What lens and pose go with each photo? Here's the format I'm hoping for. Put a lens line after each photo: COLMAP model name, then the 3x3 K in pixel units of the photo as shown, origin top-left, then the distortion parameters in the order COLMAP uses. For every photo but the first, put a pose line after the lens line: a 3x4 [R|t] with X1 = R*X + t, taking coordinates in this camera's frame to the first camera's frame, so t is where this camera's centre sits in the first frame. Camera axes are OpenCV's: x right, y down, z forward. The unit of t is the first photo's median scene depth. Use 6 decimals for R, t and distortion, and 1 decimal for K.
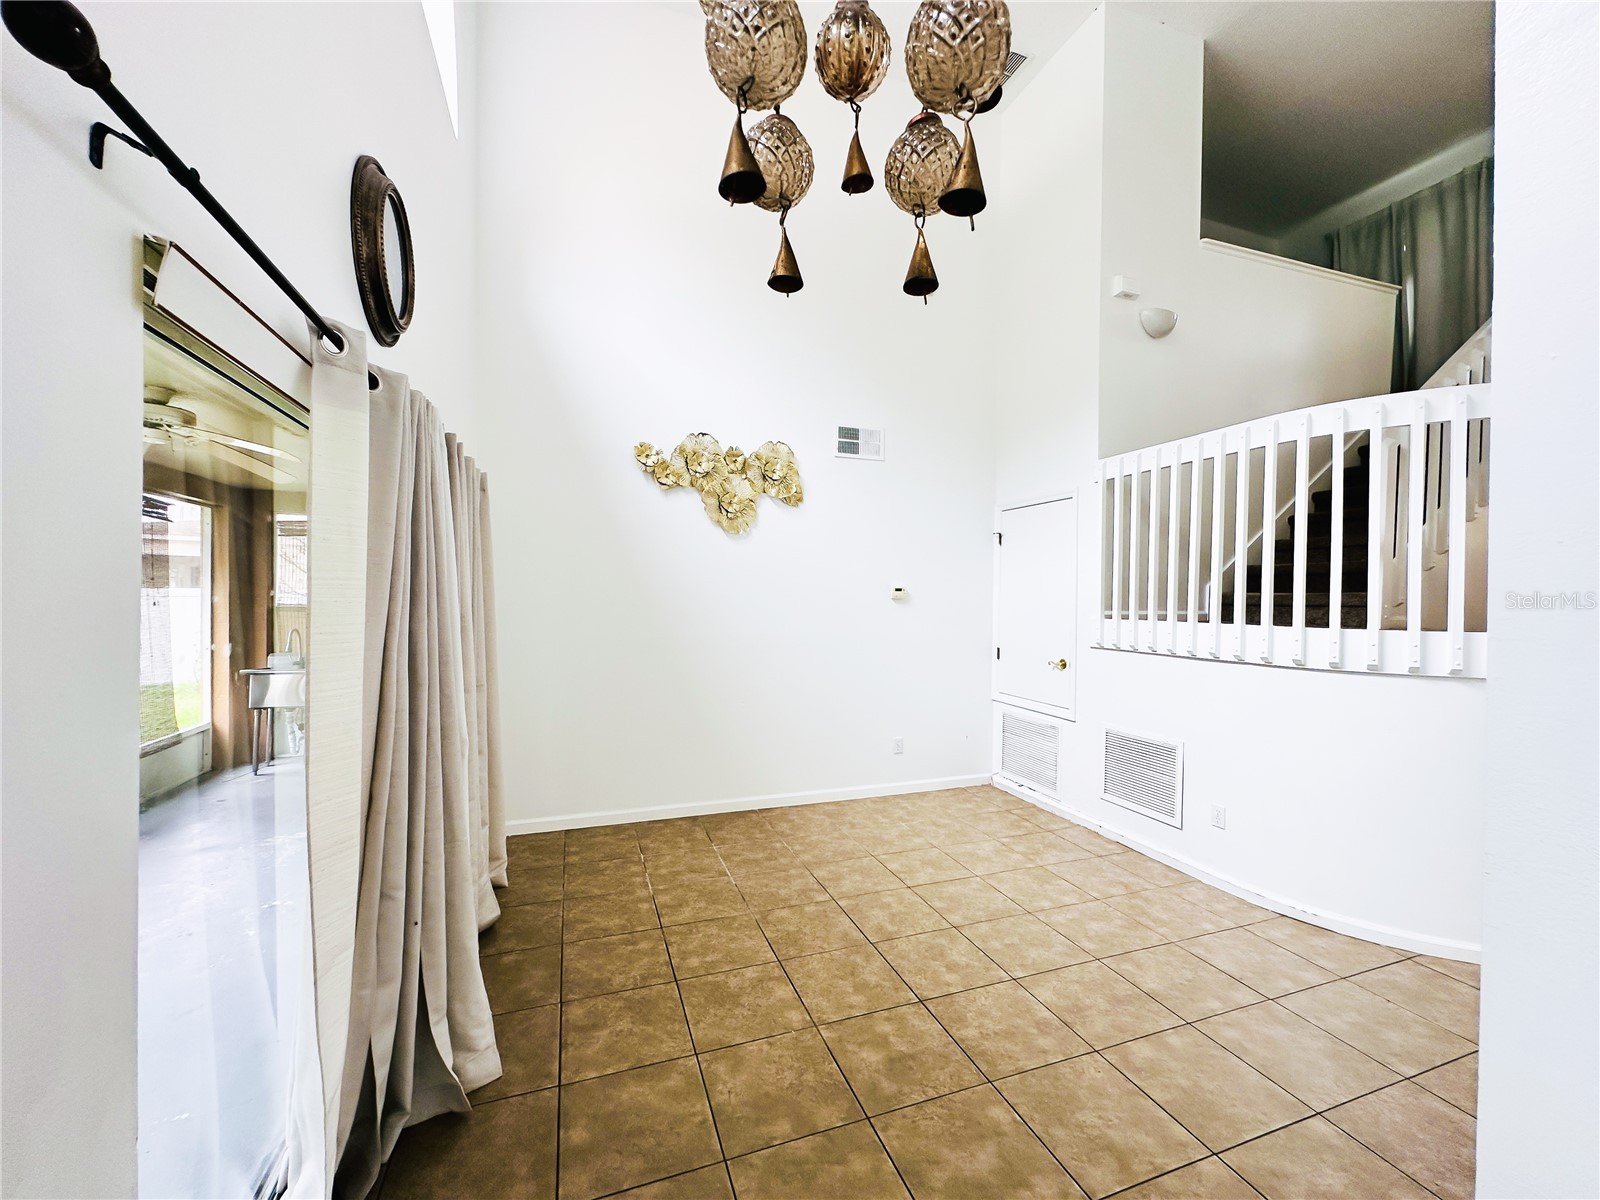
lens RADIAL K [[644.6, 0, 802.4], [0, 644.6, 610.1], [0, 0, 1]] dist [0.075403, 0.000102]
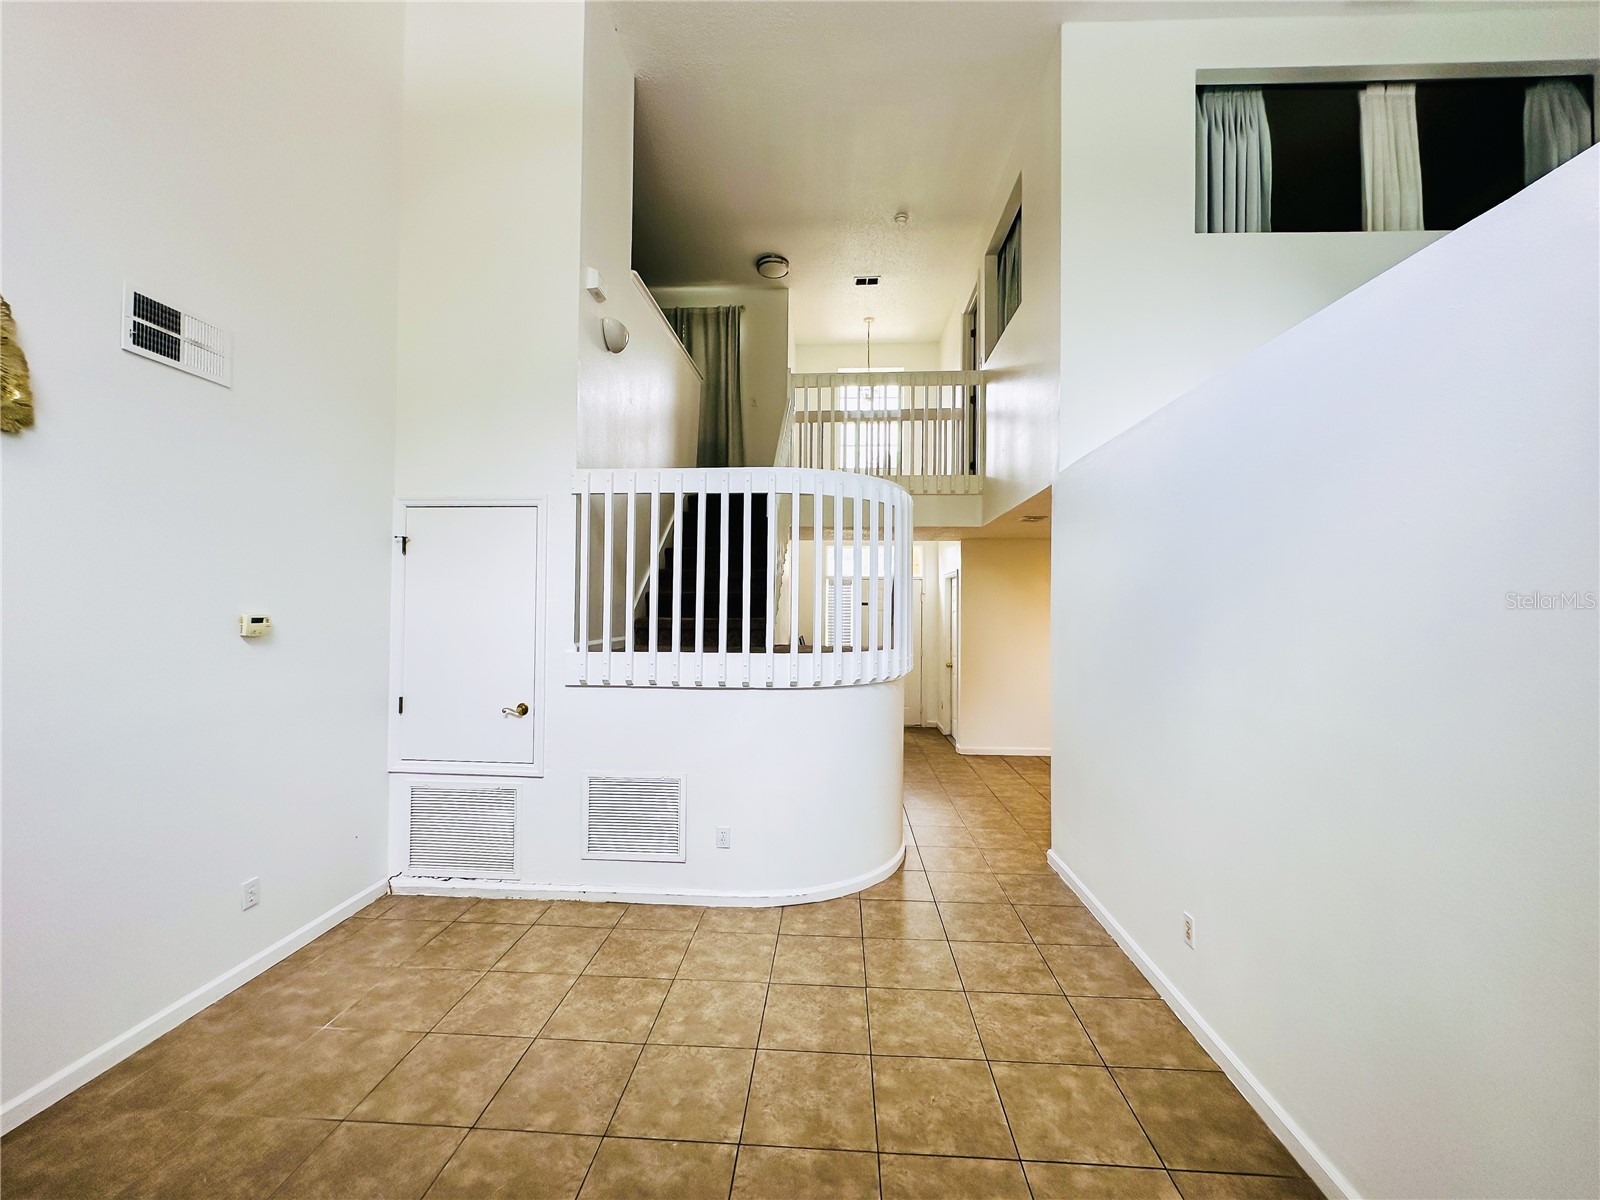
lens RADIAL K [[639.9, 0, 800.0], [0, 639.9, 600.0], [0, 0, 1]] dist [0.011531, -0.000476]
pose [[0.403255, 0.018708, 0.914897, -0.214298], [0.010015, 0.999641, -0.024855, -0.033632], [-0.915033, 0.019185, 0.402922, 0.385137]]
